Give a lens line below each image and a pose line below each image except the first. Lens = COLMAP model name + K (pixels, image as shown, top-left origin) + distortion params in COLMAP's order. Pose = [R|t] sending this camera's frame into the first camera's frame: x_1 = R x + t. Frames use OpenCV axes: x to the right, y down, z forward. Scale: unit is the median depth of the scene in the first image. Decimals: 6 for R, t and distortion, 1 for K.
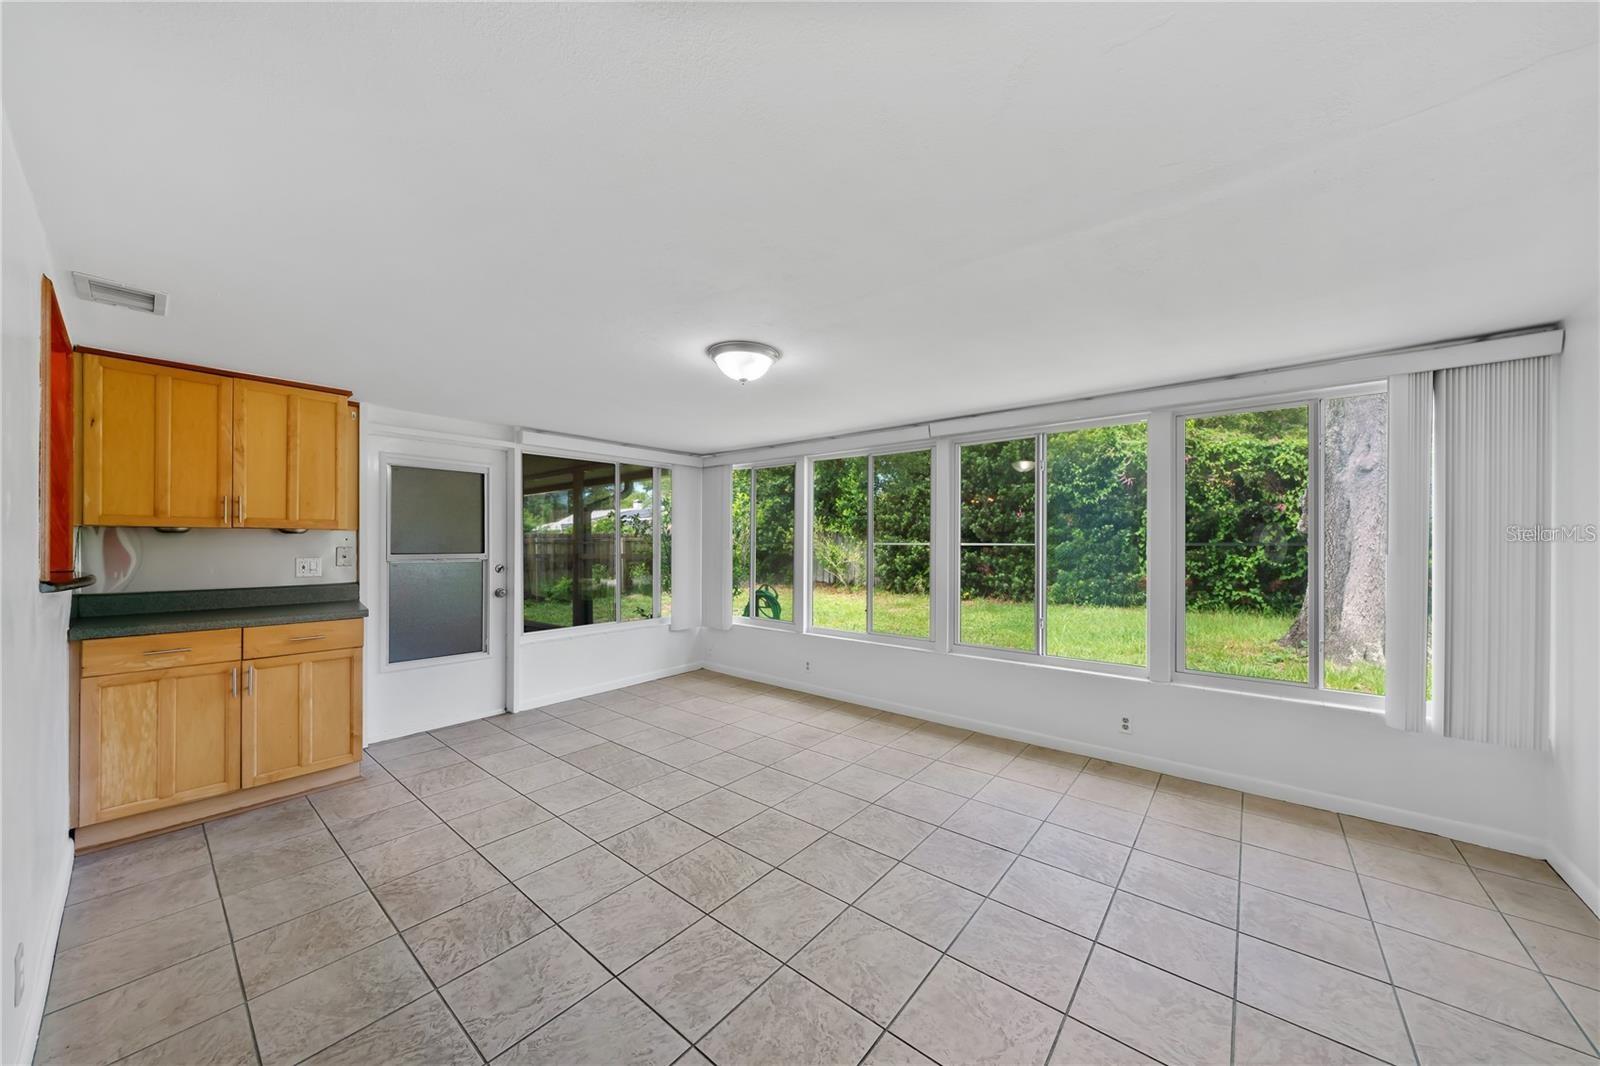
lens RADIAL K [[544.3, 0, 806.3], [0, 544.3, 546.3], [0, 0, 1]] dist [-0.001136, 0.000266]
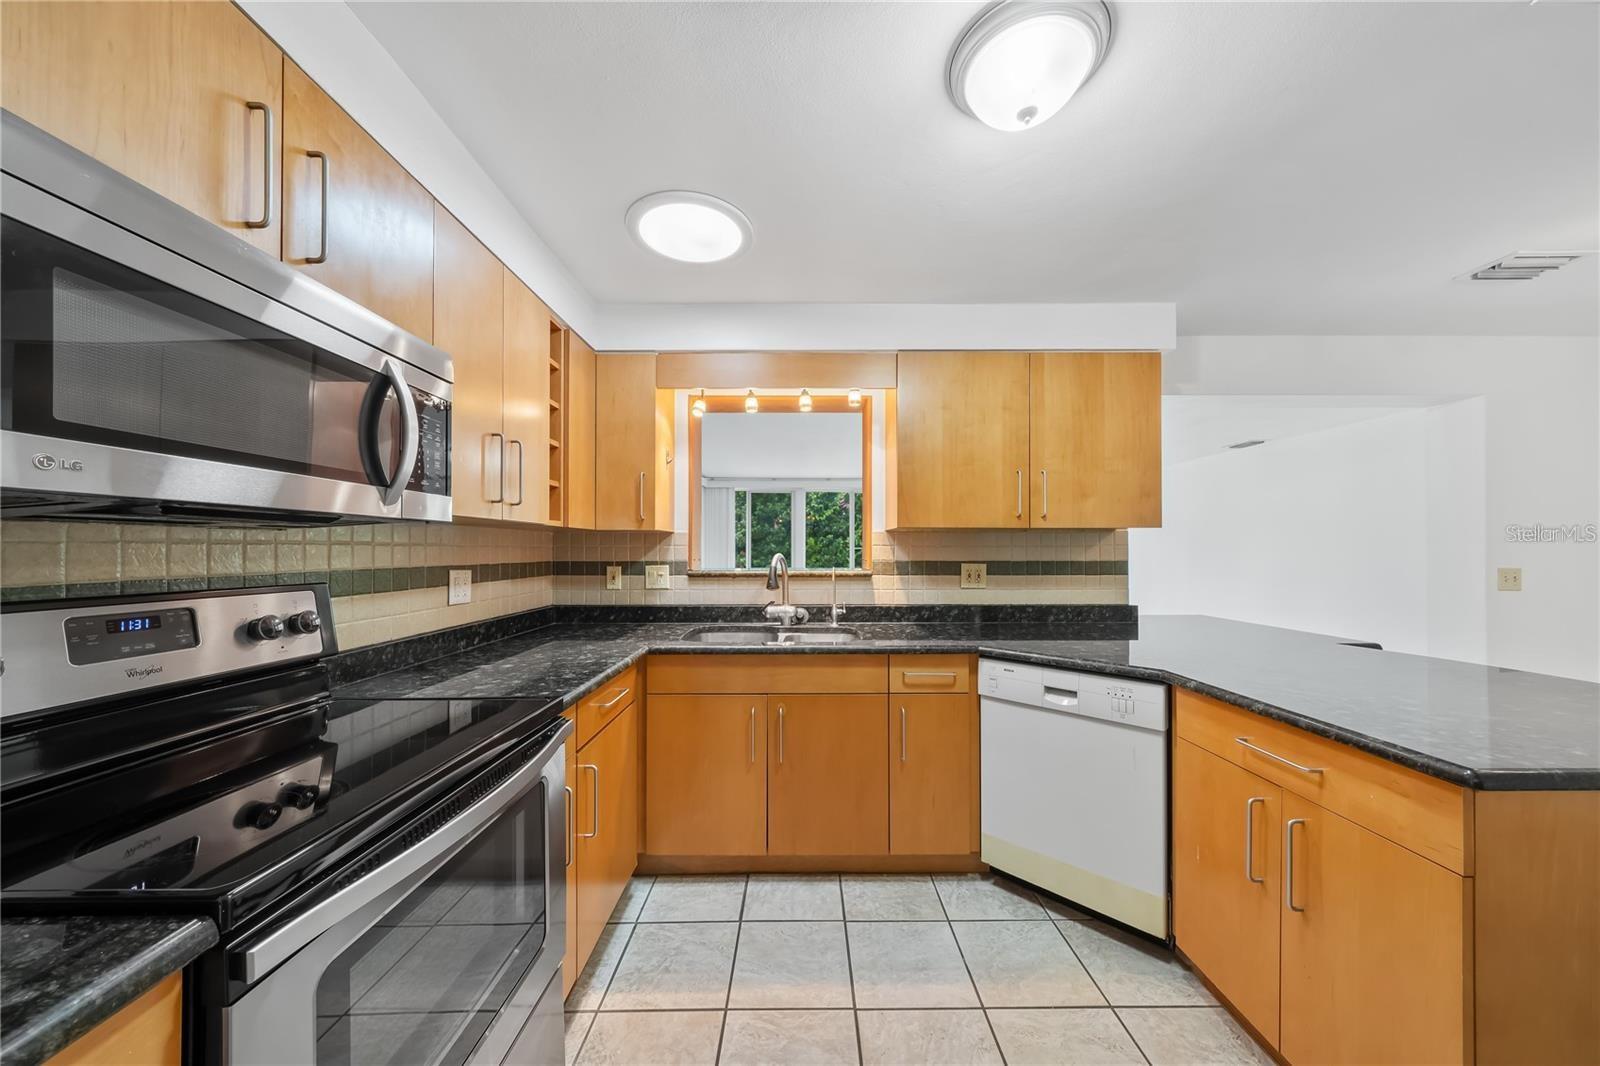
lens RADIAL K [[544.3, 0, 806.6], [0, 544.3, 546.5], [0, 0, 1]] dist [-0.001136, 0.000266]
pose [[0.764043, 0.001101, 0.645164, -1.043088], [0.004687, 0.999963, -0.007258, 0.002087], [-0.645148, 0.008569, 0.764010, -0.131840]]
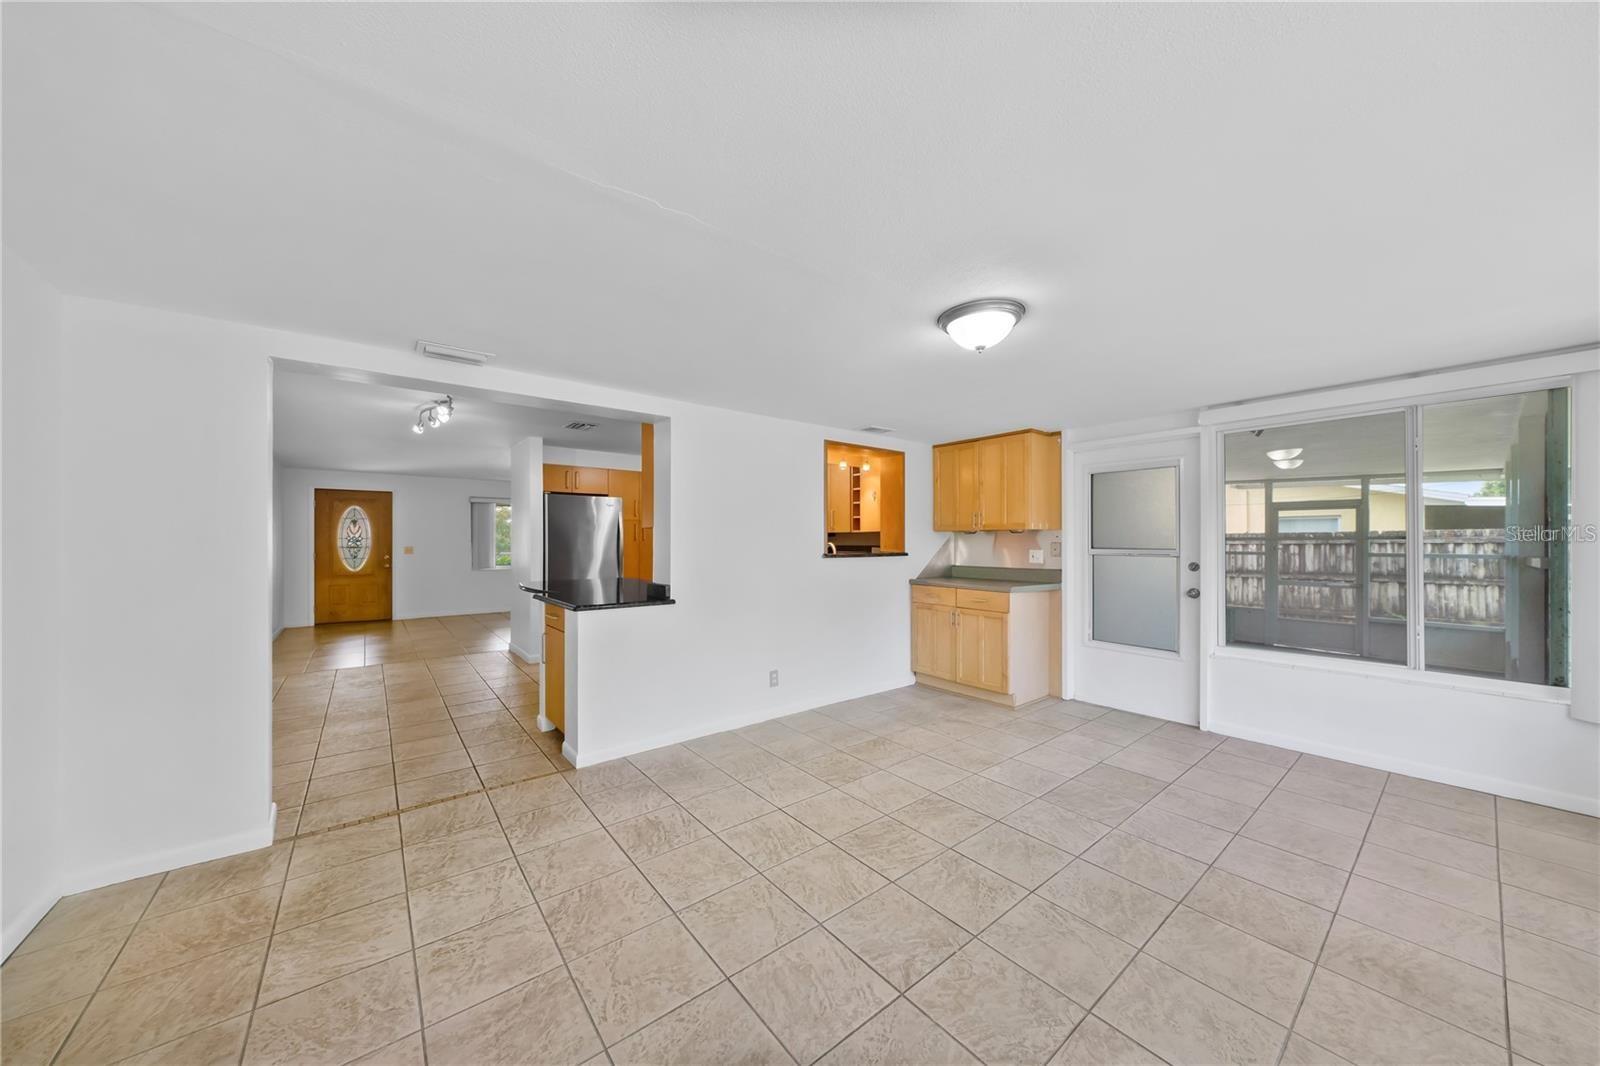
lens RADIAL K [[544.3, 0, 801.4], [0, 544.3, 542.0], [0, 0, 1]] dist [-0.001136, 0.000266]
pose [[-0.209035, 0.001870, -0.977906, 0.475178], [-0.004509, 0.999986, 0.002876, -0.000628], [0.977898, 0.005011, -0.209024, 0.549507]]
